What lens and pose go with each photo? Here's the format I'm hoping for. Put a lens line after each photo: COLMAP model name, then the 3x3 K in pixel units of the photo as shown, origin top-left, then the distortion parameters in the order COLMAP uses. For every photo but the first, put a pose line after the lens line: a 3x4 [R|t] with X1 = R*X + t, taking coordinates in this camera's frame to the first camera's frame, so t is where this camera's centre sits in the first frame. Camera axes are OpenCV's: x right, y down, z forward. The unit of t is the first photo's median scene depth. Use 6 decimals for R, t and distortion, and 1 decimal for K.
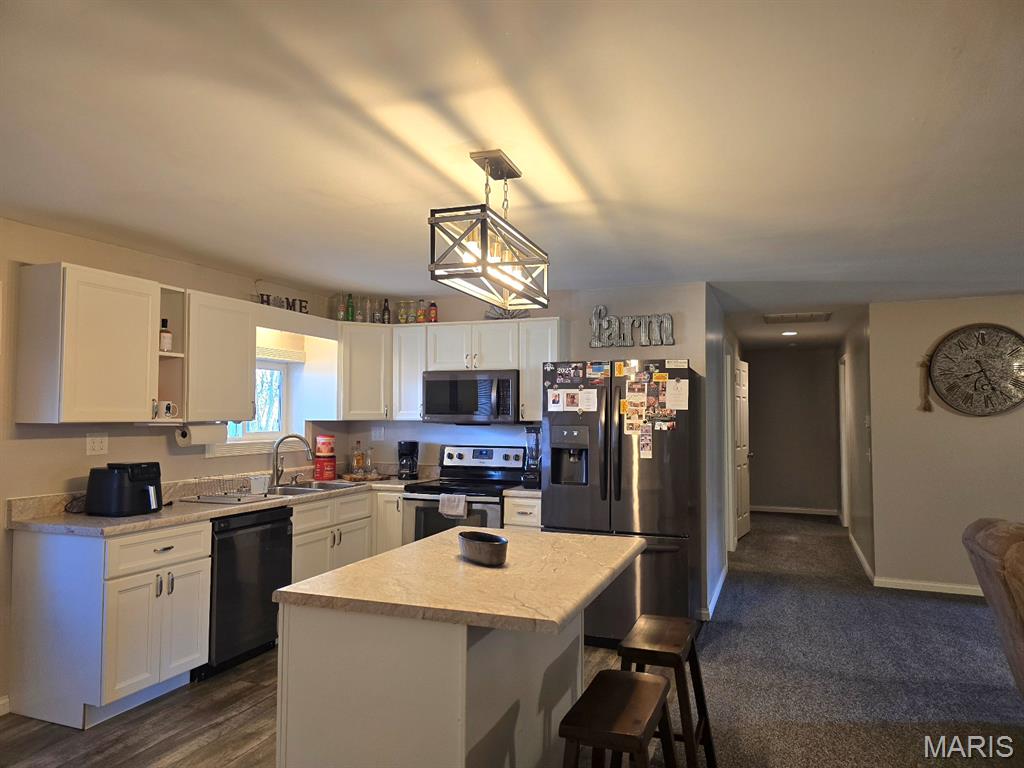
lens RADIAL K [[691.5, 0, 529.1], [0, 691.5, 390.6], [0, 0, 1]] dist [0.062196, -0.069762]
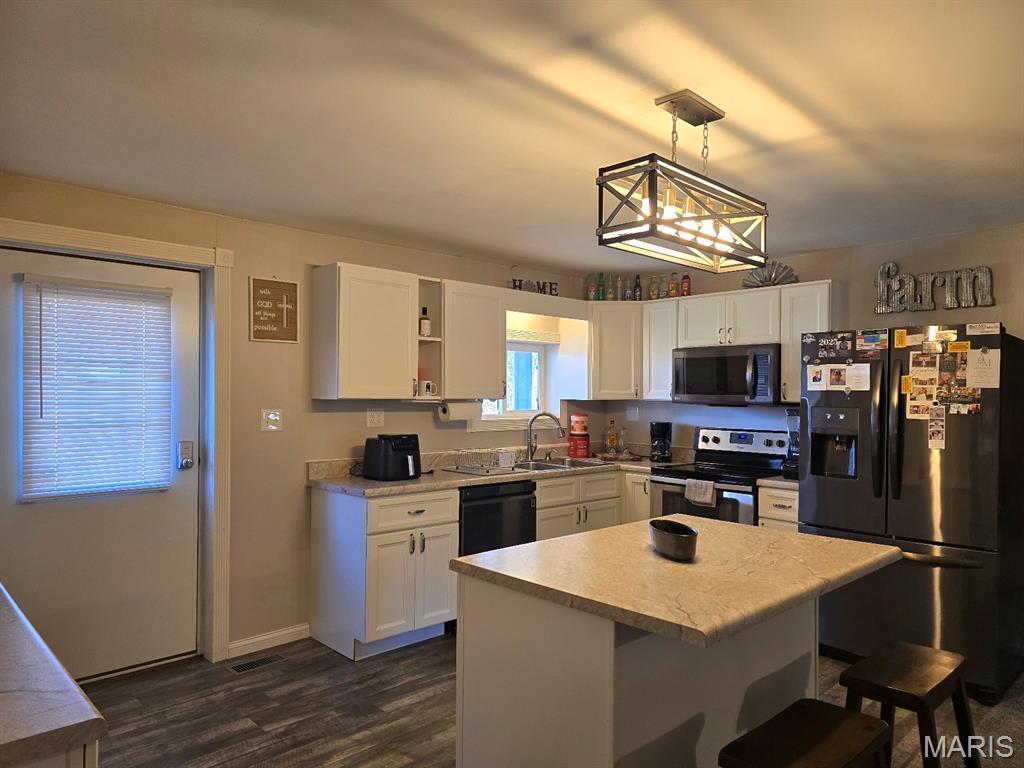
lens RADIAL K [[692.2, 0, 513.5], [0, 692.2, 391.7], [0, 0, 1]] dist [0.087303, -0.120174]
pose [[0.896177, 0.001233, -0.443695, 0.090893], [0.010937, 0.999631, 0.024867, 0.006118], [0.443562, -0.027138, 0.895833, 0.059820]]
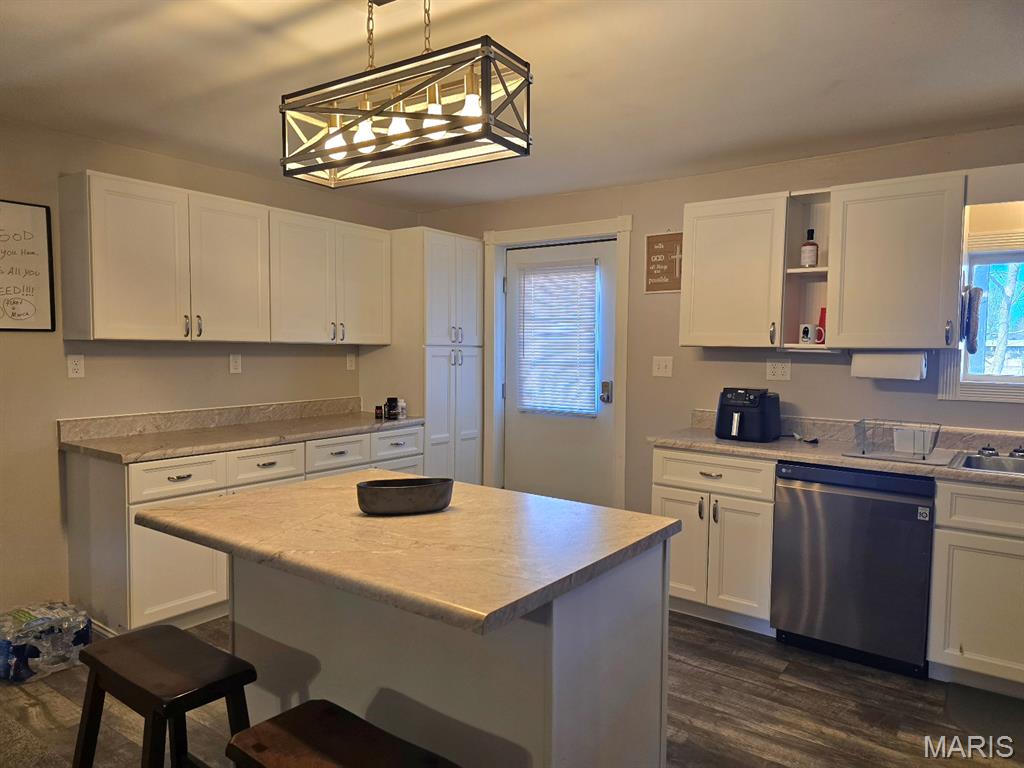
lens RADIAL K [[690.4, 0, 495.0], [0, 690.4, 388.2], [0, 0, 1]] dist [0.007450, 0.000093]
pose [[-0.303686, 0.052242, -0.951339, 0.395326], [0.017921, 0.998632, 0.049119, 0.041651], [0.952603, -0.002133, -0.304207, 0.813361]]
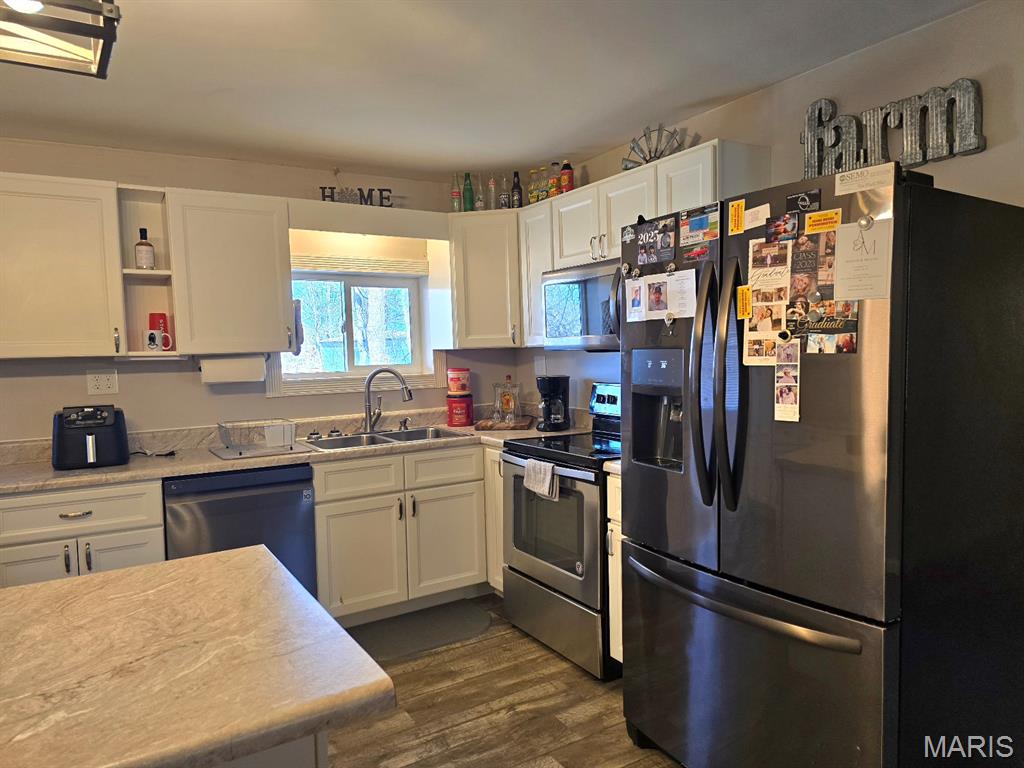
lens RADIAL K [[691.5, 0, 529.1], [0, 691.5, 390.6], [0, 0, 1]] dist [0.062196, -0.069762]
pose [[0.784796, 0.013297, -0.619611, 0.307860], [0.051146, 0.994970, 0.086134, 0.034193], [0.617640, -0.099288, 0.780168, 0.571884]]
